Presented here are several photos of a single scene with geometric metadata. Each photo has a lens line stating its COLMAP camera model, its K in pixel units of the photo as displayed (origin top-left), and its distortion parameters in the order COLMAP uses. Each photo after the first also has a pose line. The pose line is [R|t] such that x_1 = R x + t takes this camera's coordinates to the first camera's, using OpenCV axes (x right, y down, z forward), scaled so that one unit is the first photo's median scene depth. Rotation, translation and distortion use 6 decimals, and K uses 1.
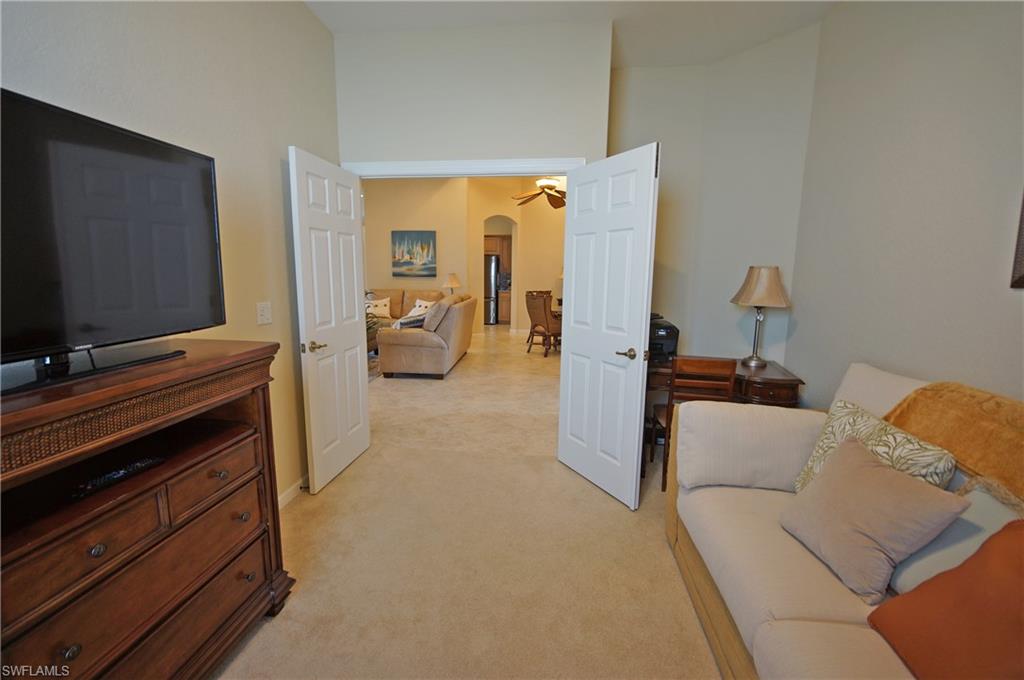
lens RADIAL K [[438.8, 0, 507.6], [0, 438.8, 340.1], [0, 0, 1]] dist [-0.011077, 0.005616]
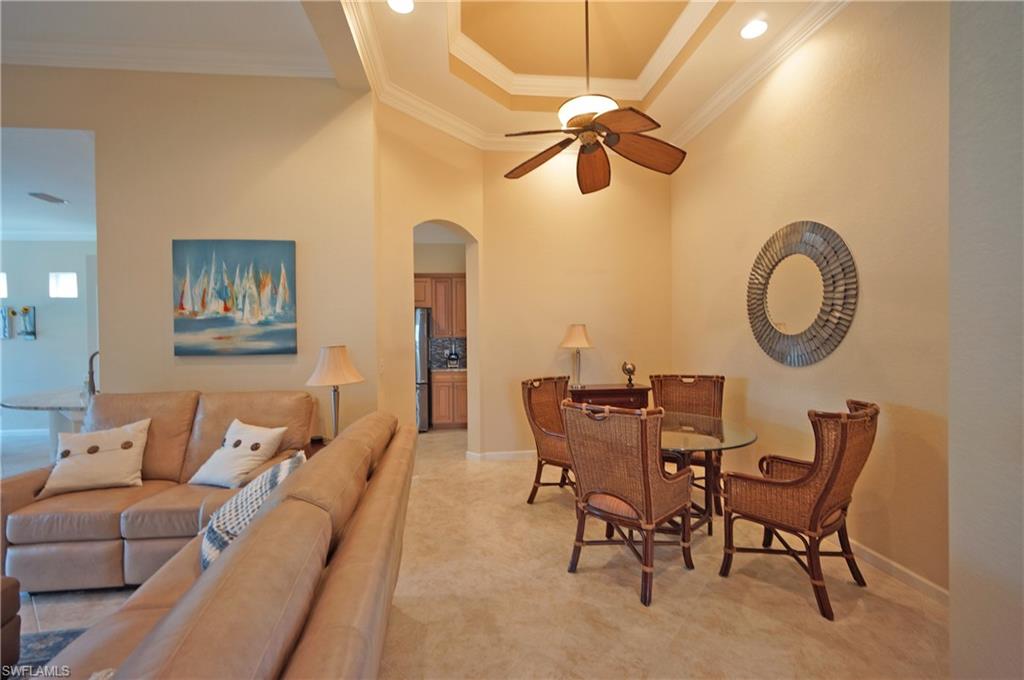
lens RADIAL K [[438.8, 0, 507.6], [0, 438.8, 340.1], [0, 0, 1]] dist [-0.011077, 0.005616]
pose [[0.975742, -0.024036, 0.217601, -0.062688], [0.053944, 0.989705, -0.132566, -0.094590], [-0.212175, 0.141089, 0.966993, 0.577212]]
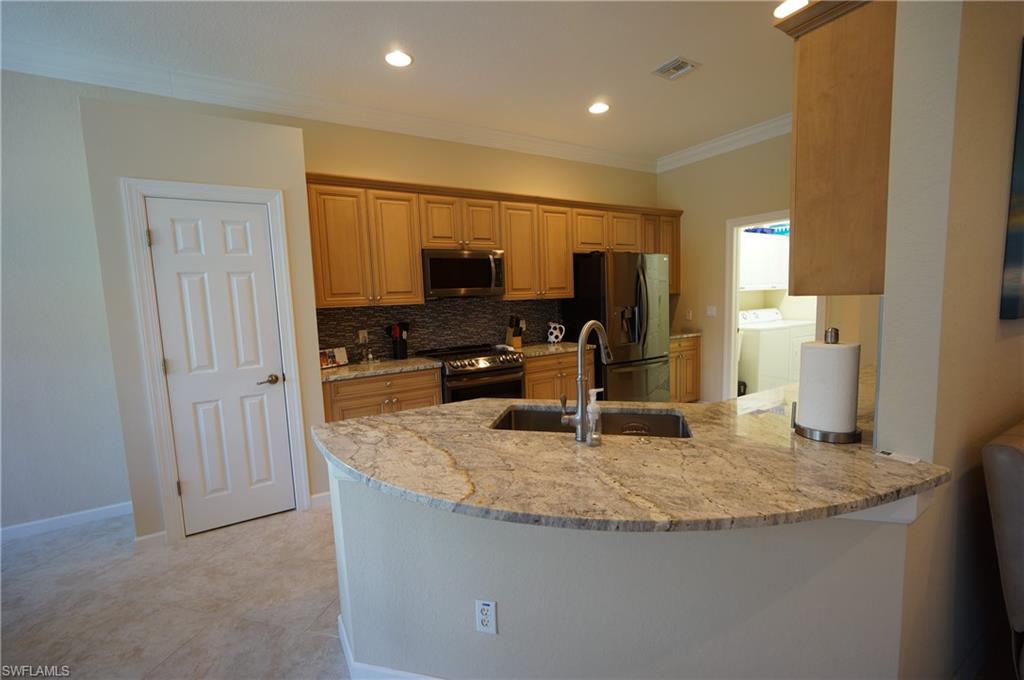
lens RADIAL K [[438.8, 0, 507.6], [0, 438.8, 340.1], [0, 0, 1]] dist [-0.011077, 0.005616]
pose [[0.790389, -0.100714, 0.604269, -0.518157], [0.137326, 0.990419, -0.014551, -0.163771], [-0.597014, 0.094483, 0.796647, 0.998070]]
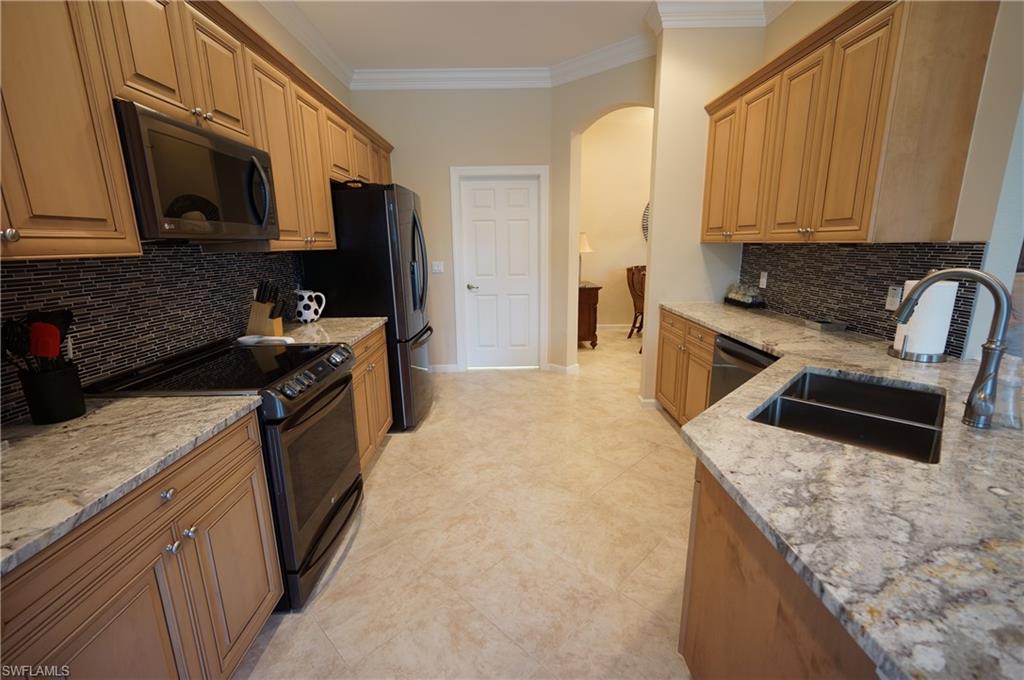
lens RADIAL K [[438.8, 0, 507.6], [0, 438.8, 340.1], [0, 0, 1]] dist [-0.011077, 0.005616]
pose [[-0.119269, -0.224496, 0.967149, -0.498122], [0.164229, 0.956223, 0.242212, -0.203251], [-0.979185, 0.187722, -0.077179, 1.268368]]
